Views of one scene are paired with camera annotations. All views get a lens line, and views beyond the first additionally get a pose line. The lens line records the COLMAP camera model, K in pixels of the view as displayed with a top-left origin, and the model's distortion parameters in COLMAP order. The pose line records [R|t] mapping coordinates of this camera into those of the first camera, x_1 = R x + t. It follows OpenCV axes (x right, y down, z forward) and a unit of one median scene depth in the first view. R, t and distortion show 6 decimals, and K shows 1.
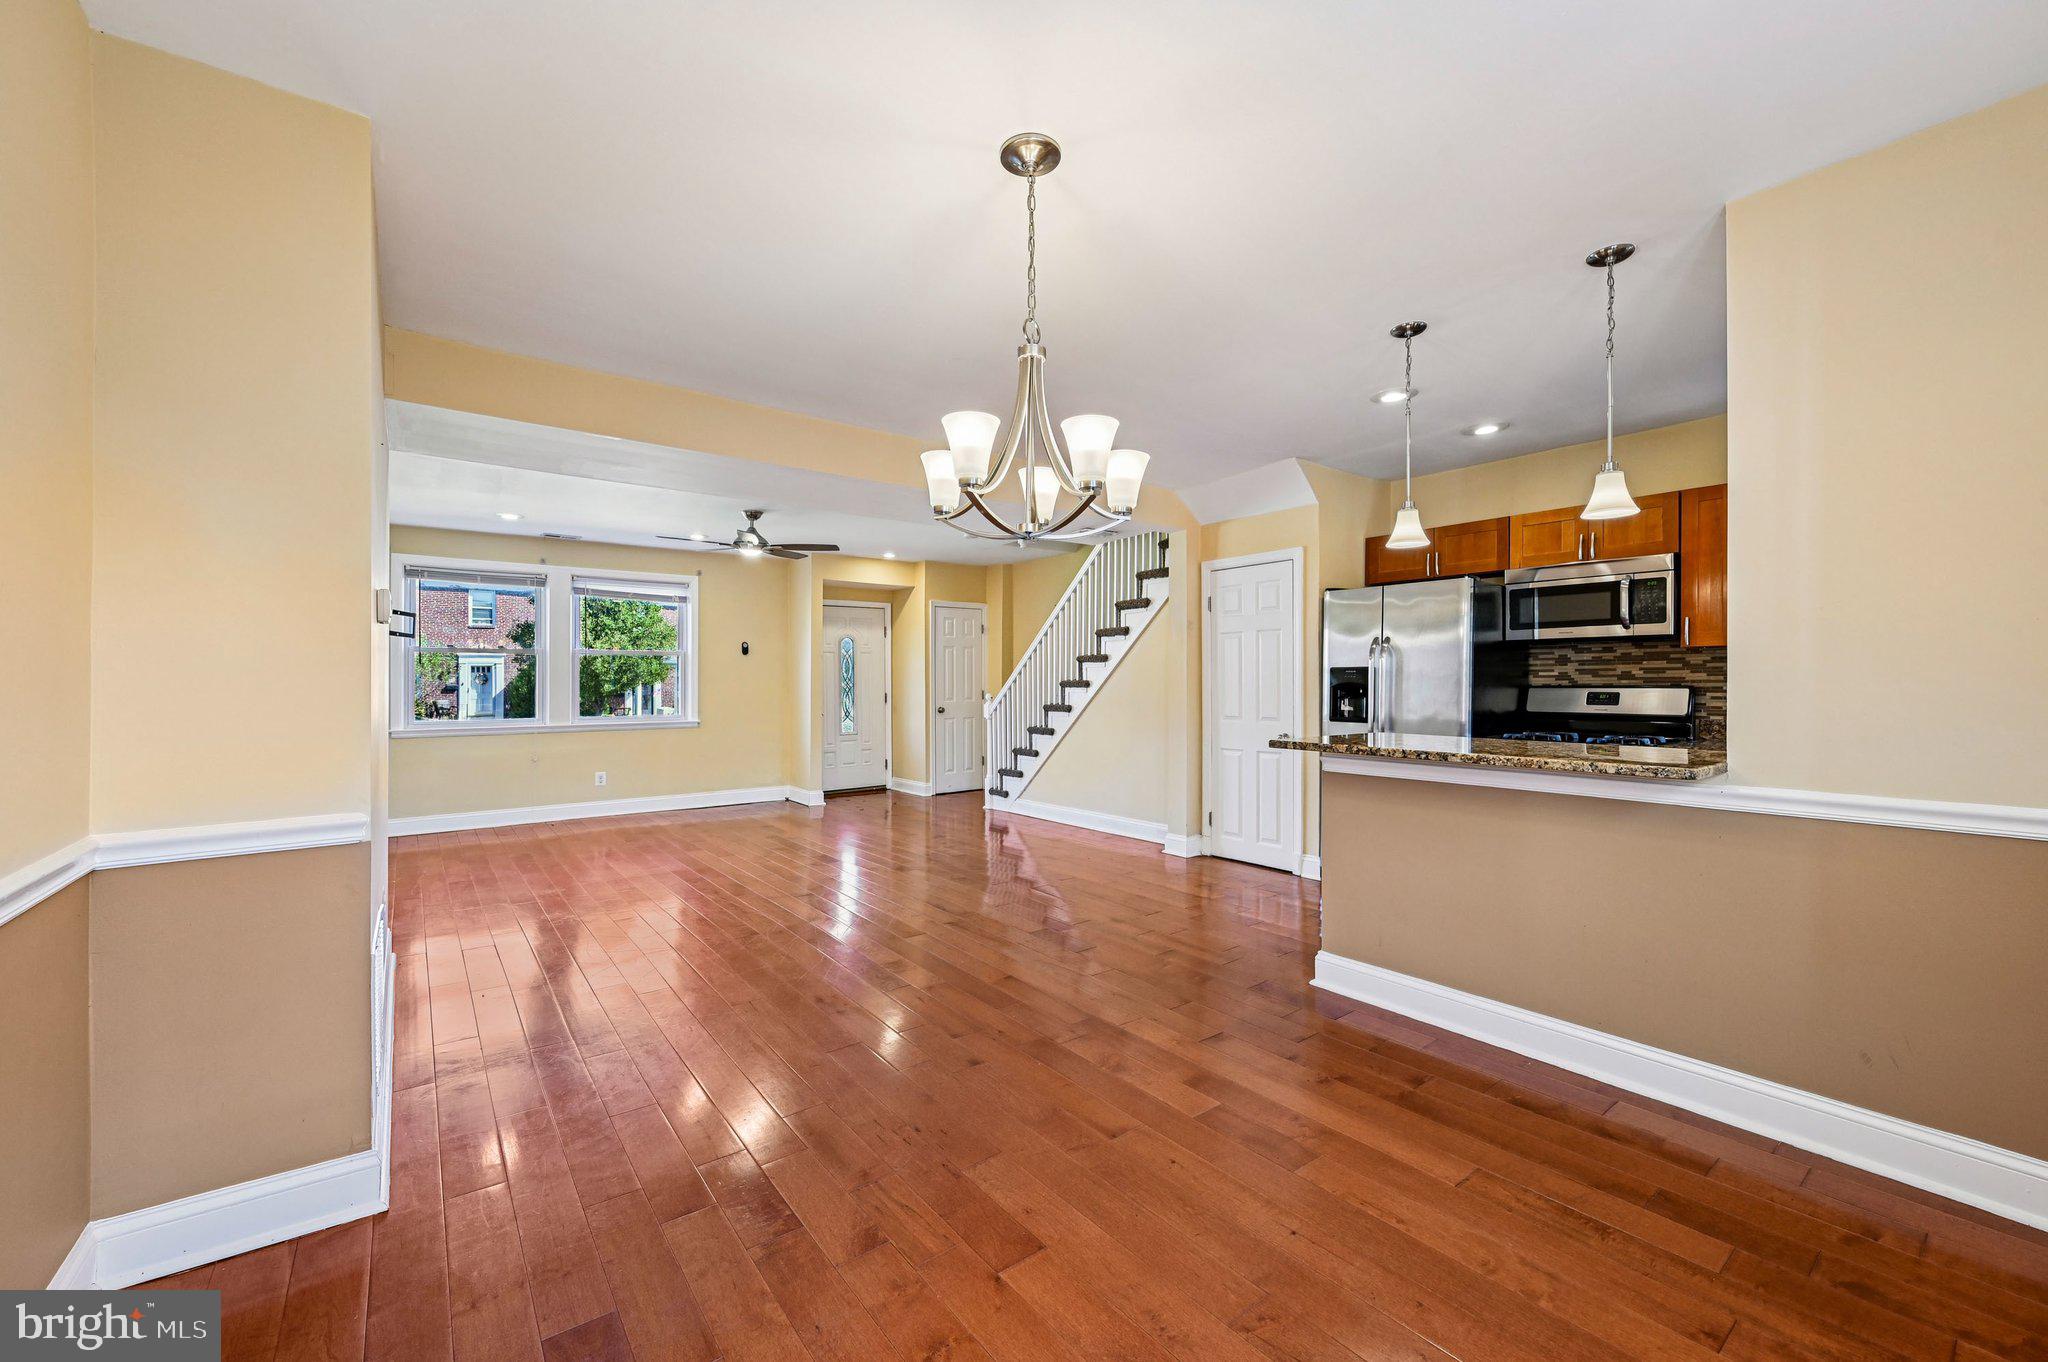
lens RADIAL K [[816.9, 0, 1032.2], [0, 816.9, 682.7], [0, 0, 1]] dist [0.002494, 0.000268]
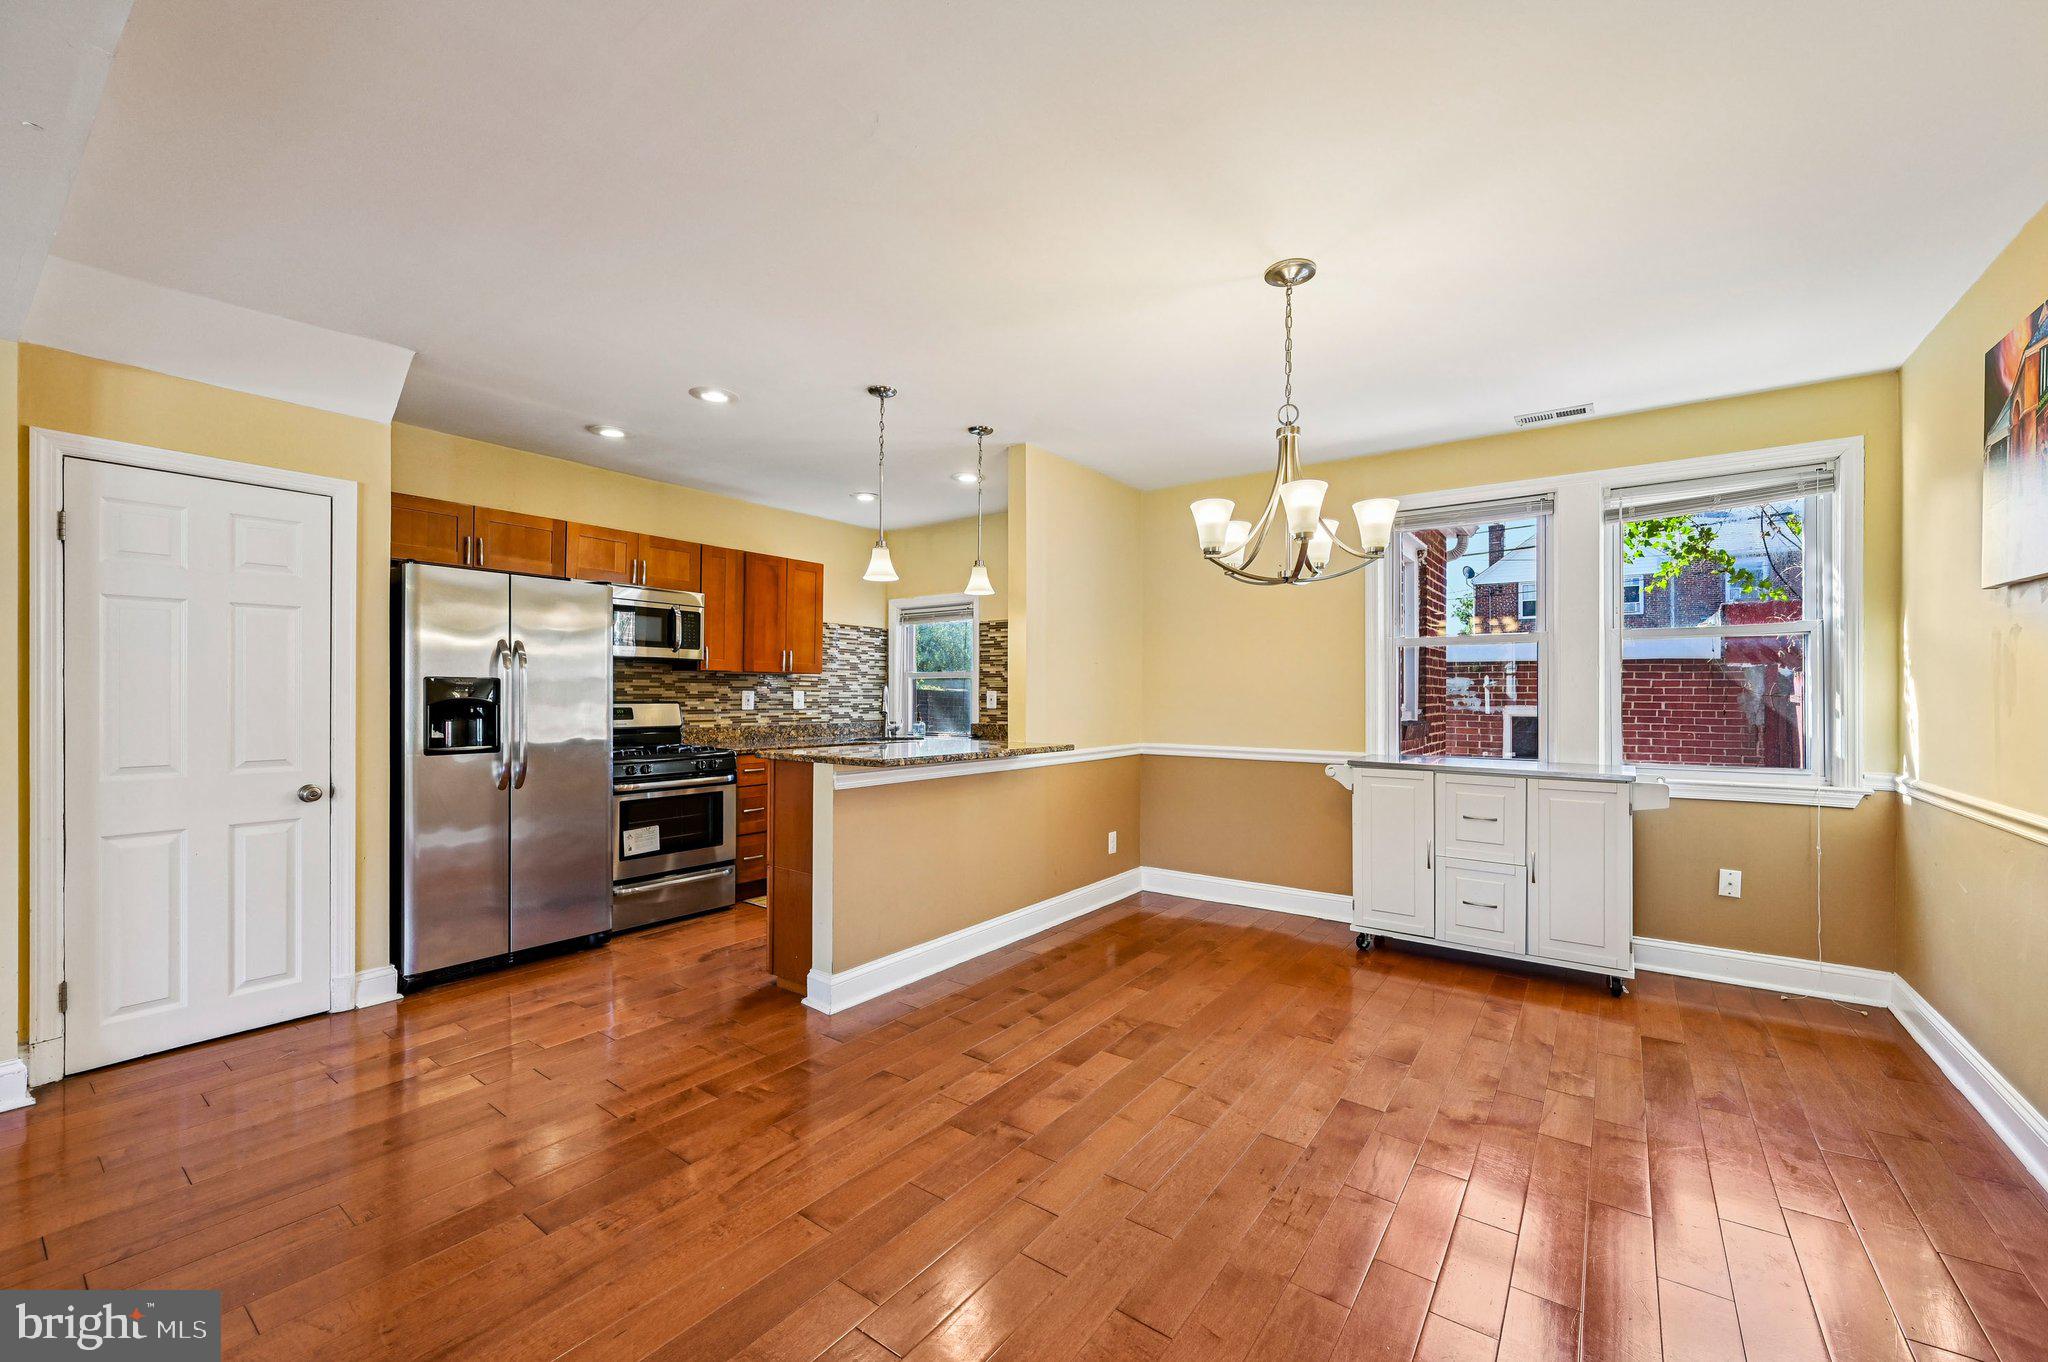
lens RADIAL K [[816.9, 0, 1032.3], [0, 816.9, 694.6], [0, 0, 1]] dist [0.002494, 0.000268]
pose [[-0.286190, 0.003358, 0.958167, -0.461951], [-0.001764, 0.999990, -0.004031, -0.002155], [-0.958171, -0.002844, -0.286182, 0.749049]]
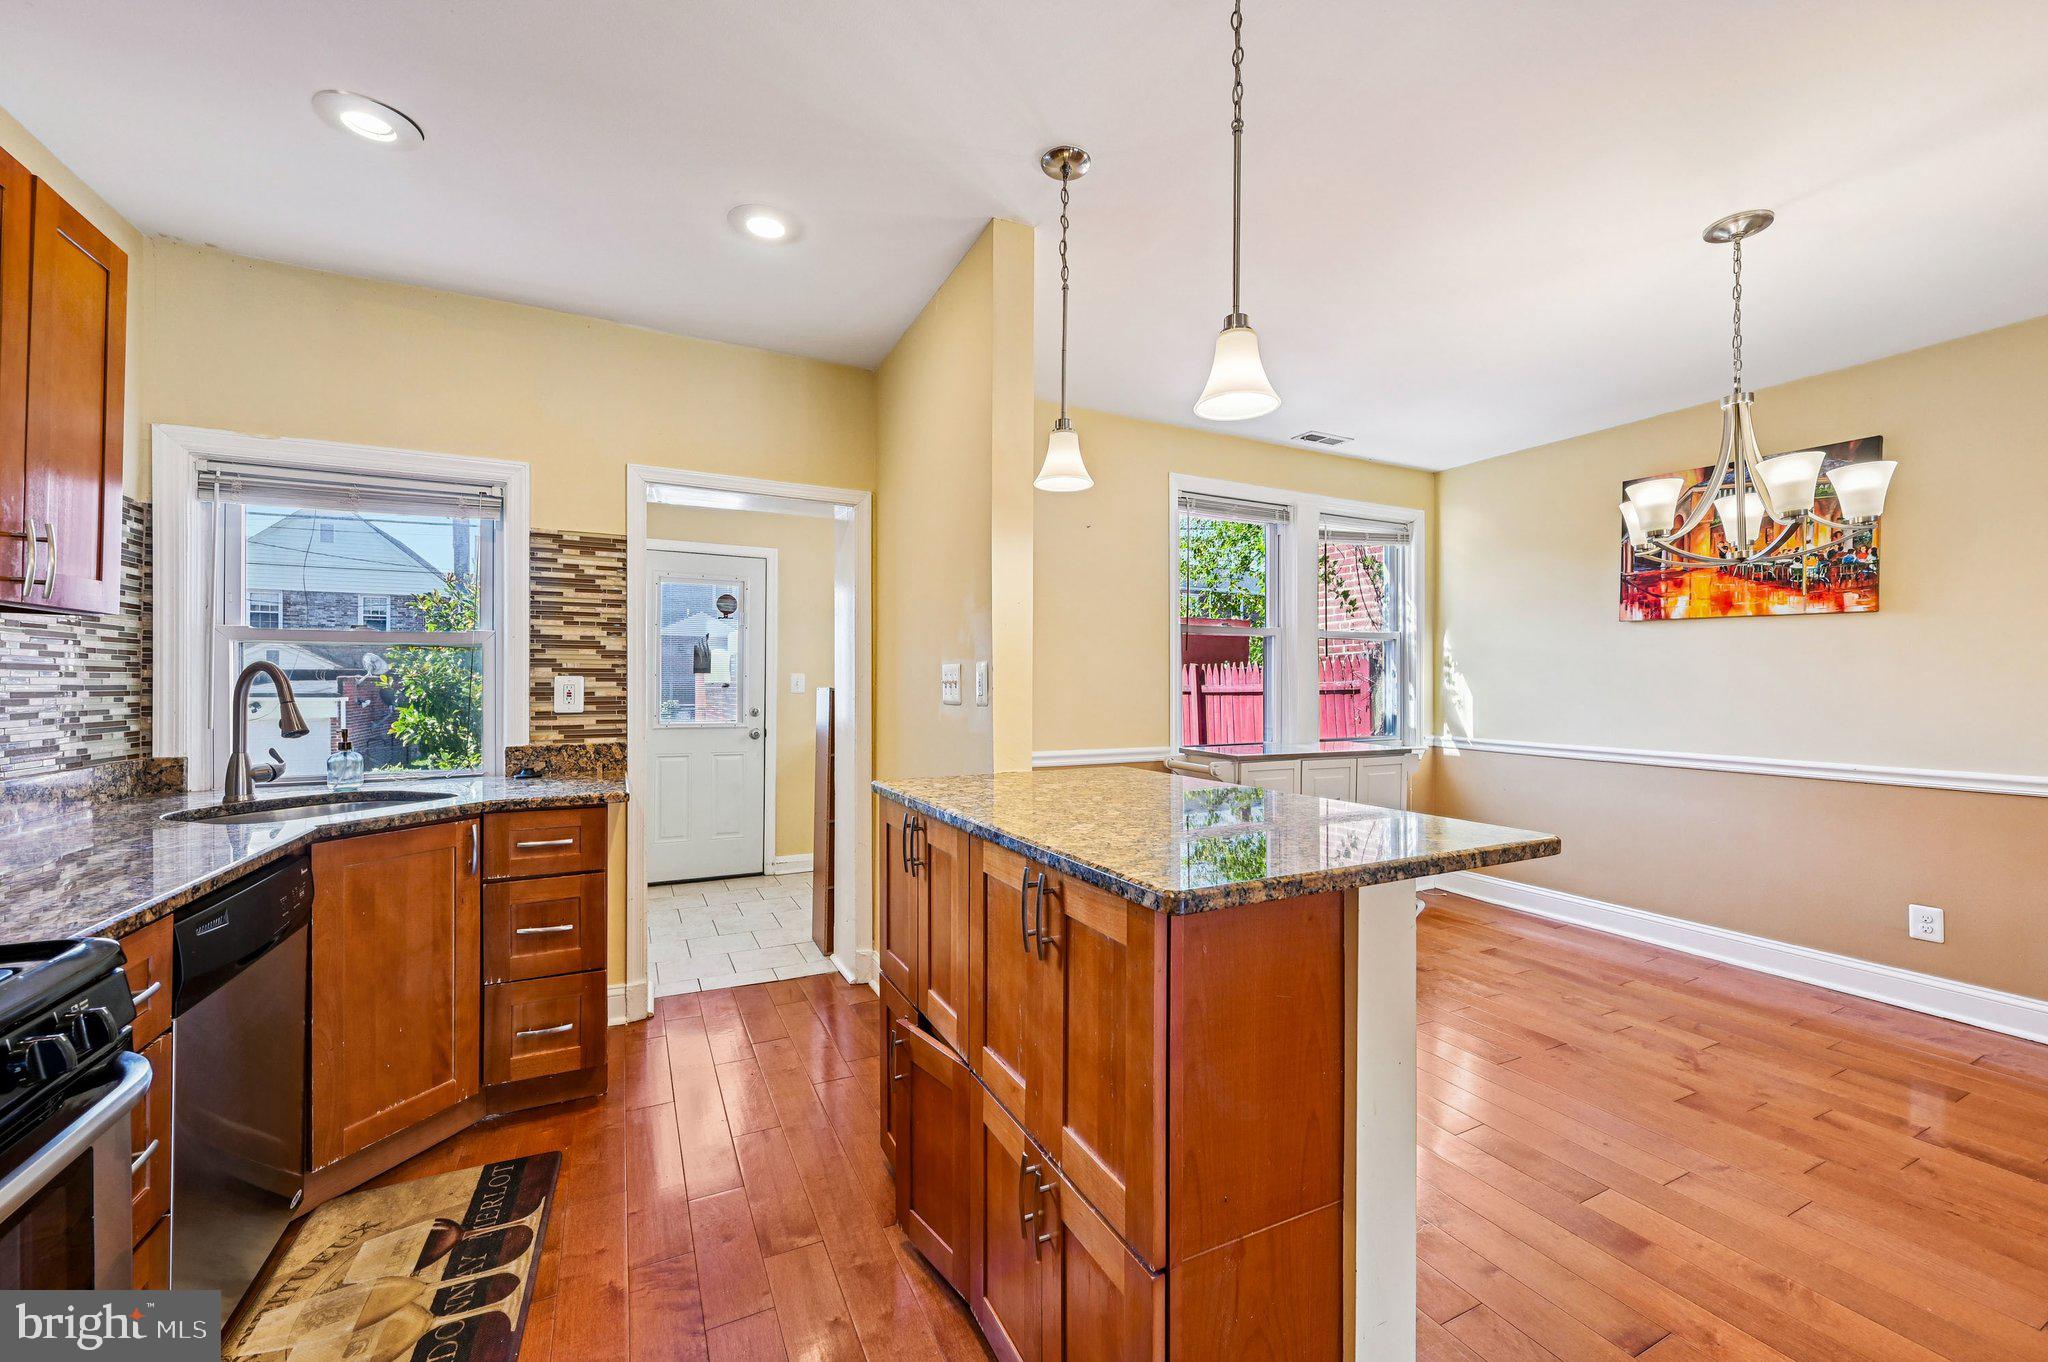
lens RADIAL K [[816.9, 0, 1034.0], [0, 816.9, 684.4], [0, 0, 1]] dist [0.002494, 0.000268]
pose [[-0.984696, 0.002525, 0.174261, 0.330272], [0.002510, 0.999997, -0.000307, -0.005813], [-0.174261, 0.000135, -0.984699, 0.993067]]
